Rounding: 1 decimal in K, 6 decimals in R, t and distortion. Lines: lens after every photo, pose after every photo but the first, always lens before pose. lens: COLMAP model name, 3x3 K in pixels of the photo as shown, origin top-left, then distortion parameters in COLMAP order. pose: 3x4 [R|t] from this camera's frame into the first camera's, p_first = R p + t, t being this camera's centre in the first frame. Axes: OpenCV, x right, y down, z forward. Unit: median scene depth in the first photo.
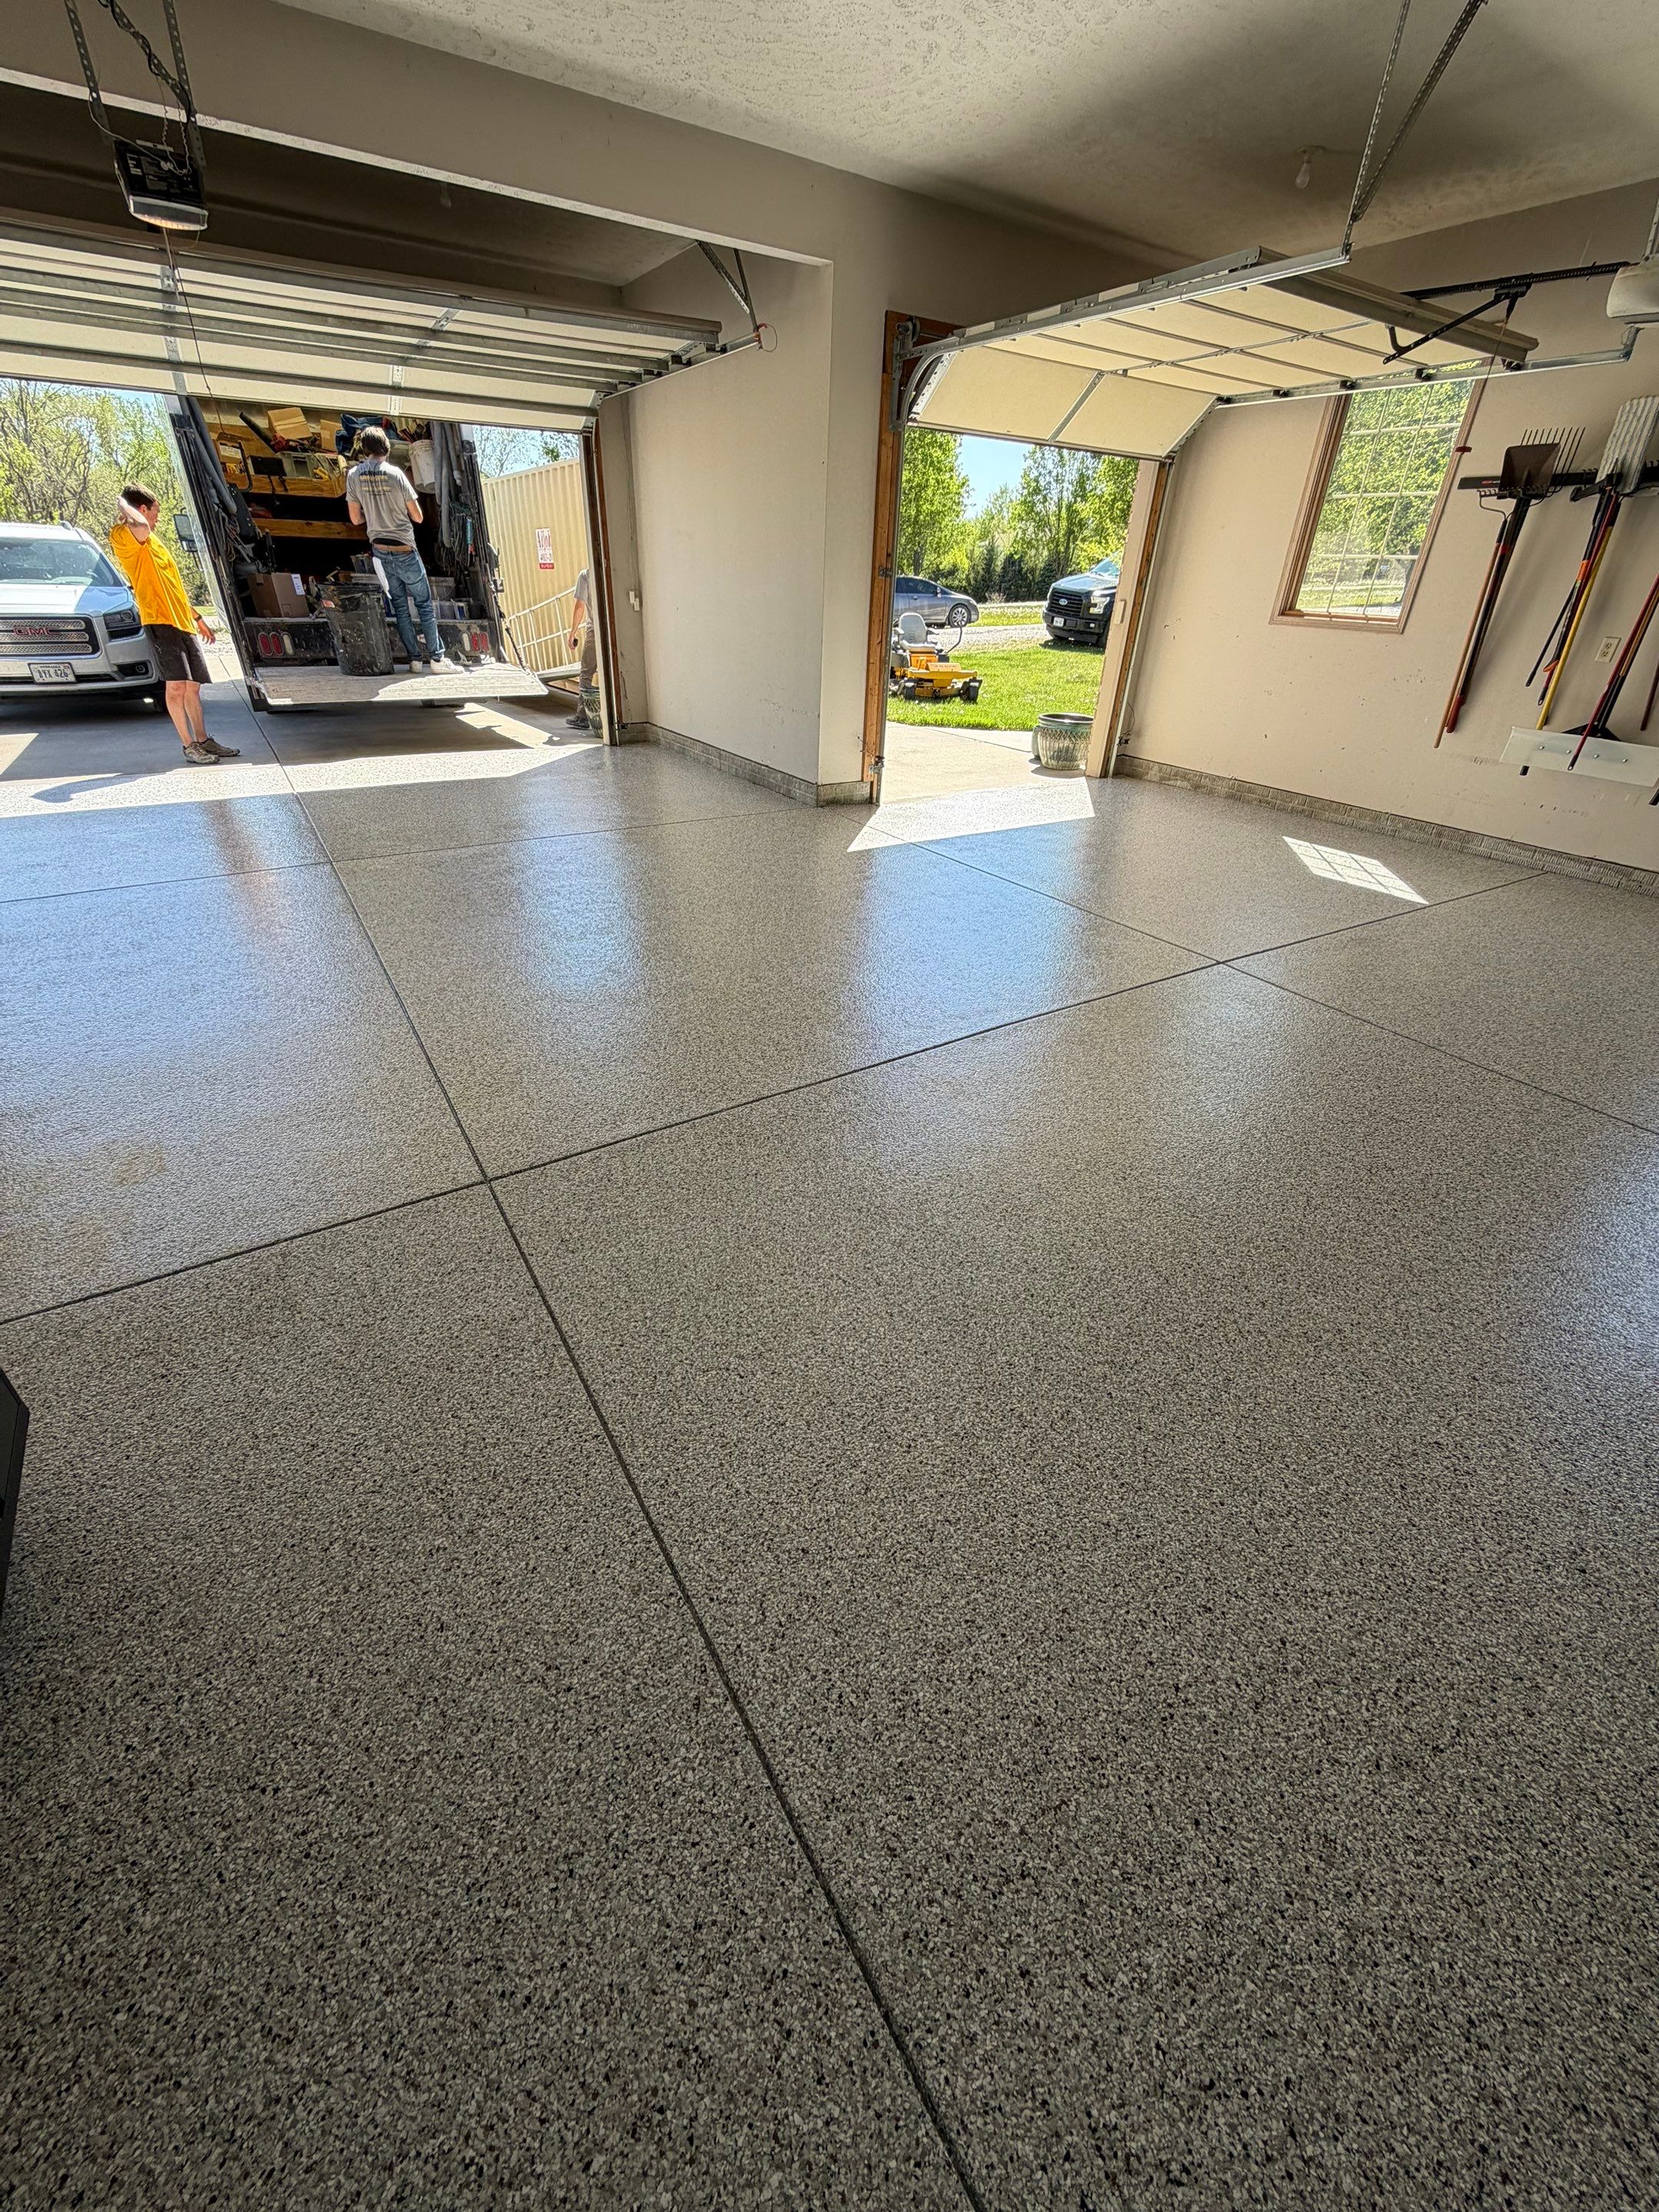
lens RADIAL K [[878.1, 0, 827.0], [0, 878.1, 1103.1], [0, 0, 1]] dist [0.001916, -0.000615]
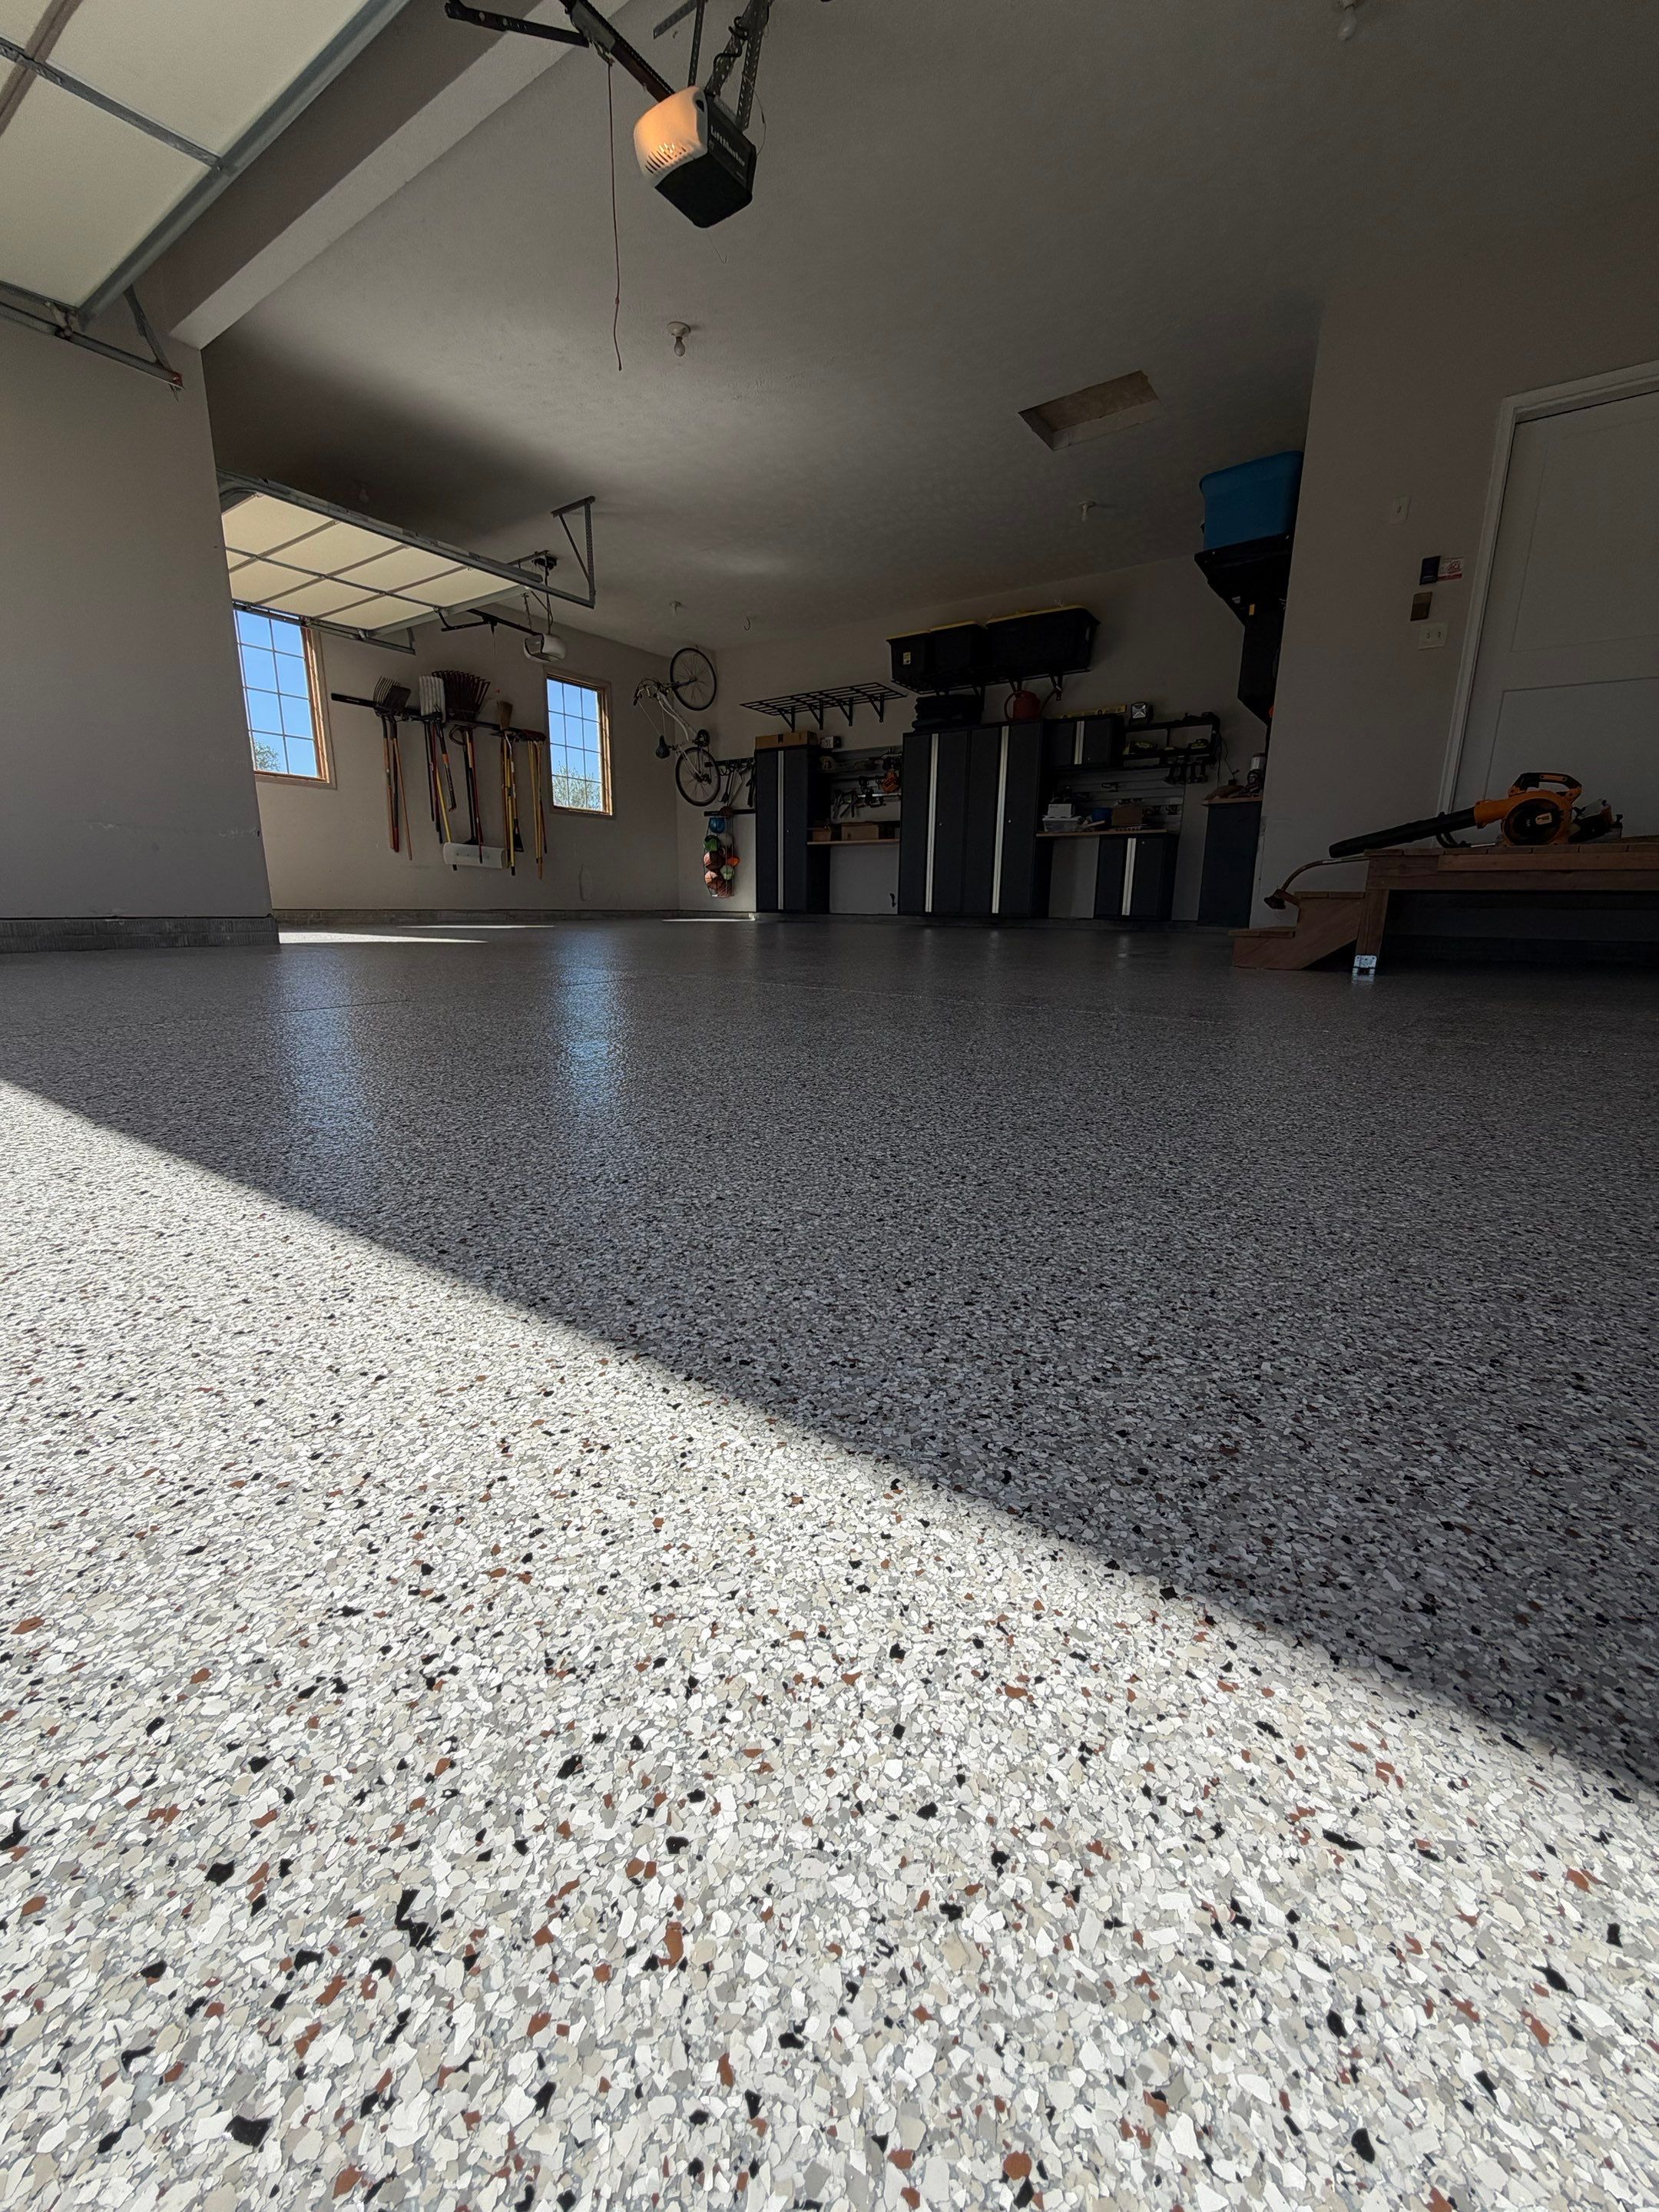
lens RADIAL K [[879.3, 0, 831.8], [0, 879.3, 1112.9], [0, 0, 1]] dist [0.001125, -0.000811]
pose [[-0.373535, -0.252251, 0.892660, -1.134304], [0.459699, 0.785498, 0.414331, -0.376080], [-0.805698, 0.565121, -0.177452, 0.982818]]
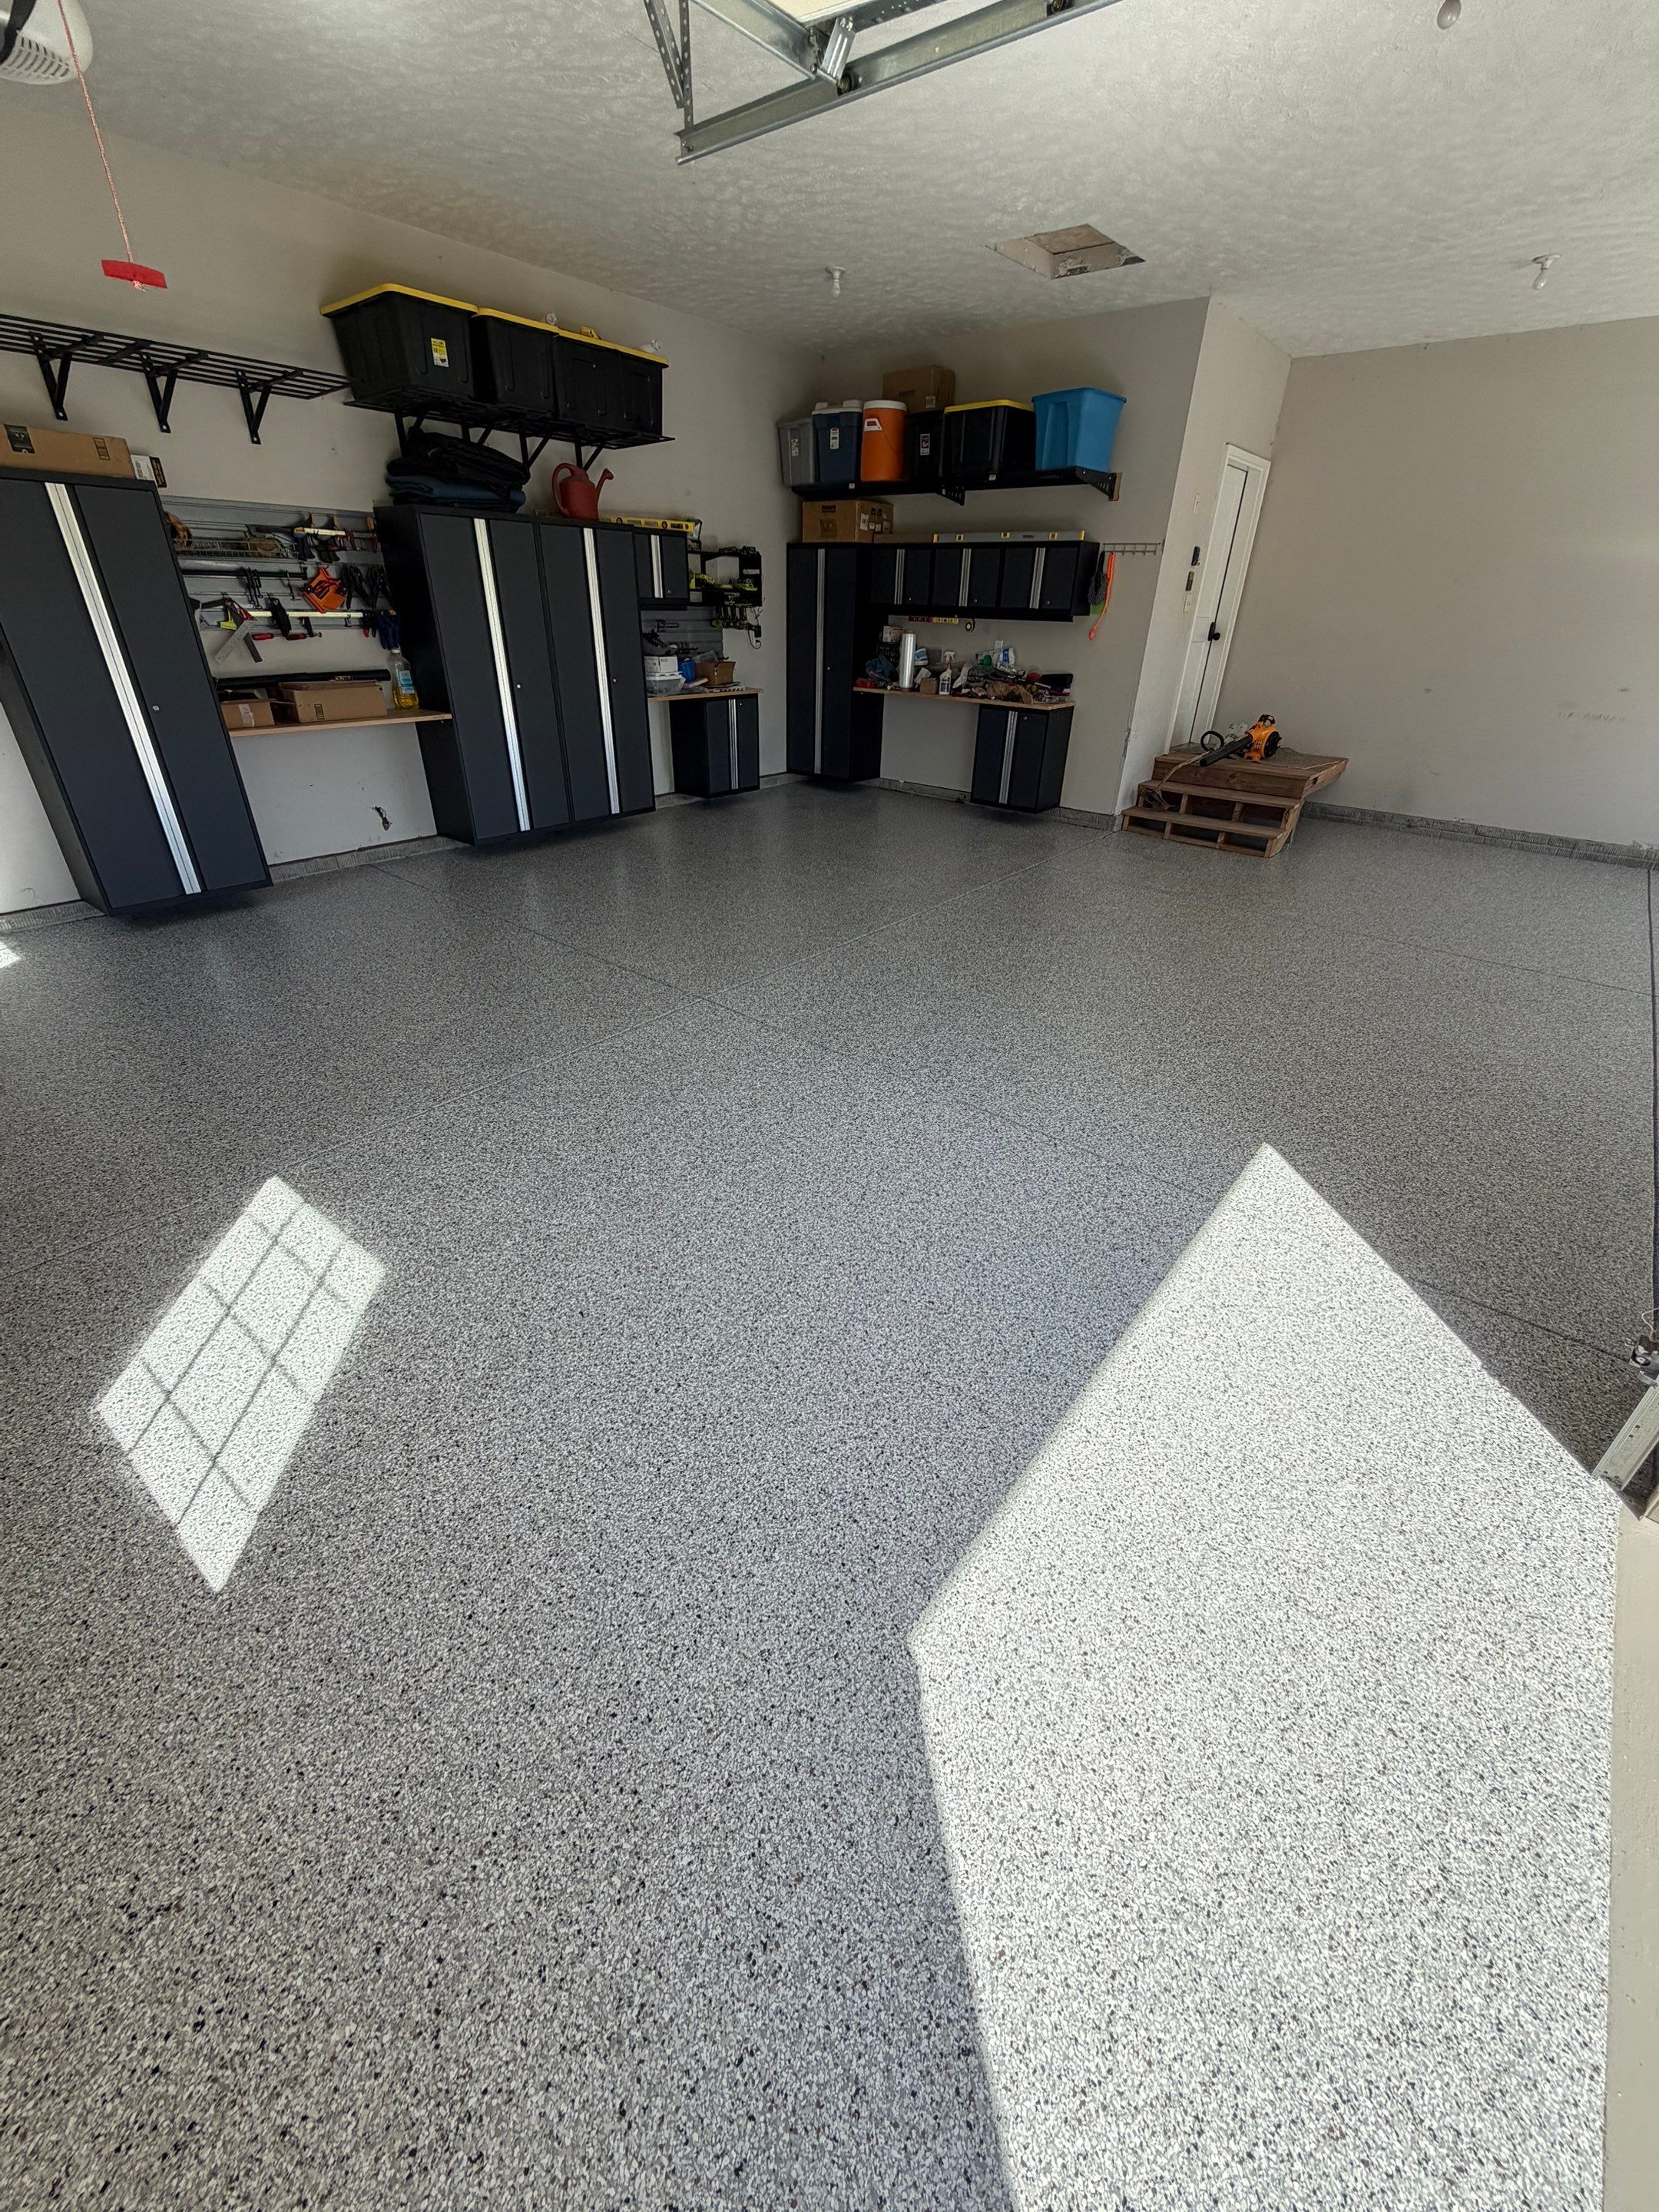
lens RADIAL K [[878.1, 0, 827.0], [0, 878.1, 1103.1], [0, 0, 1]] dist [0.001916, -0.000615]
pose [[-0.948557, 0.107063, -0.297954, 0.465020], [-0.209427, 0.493609, 0.844092, -0.729937], [0.237444, 0.863069, -0.445794, 1.179865]]
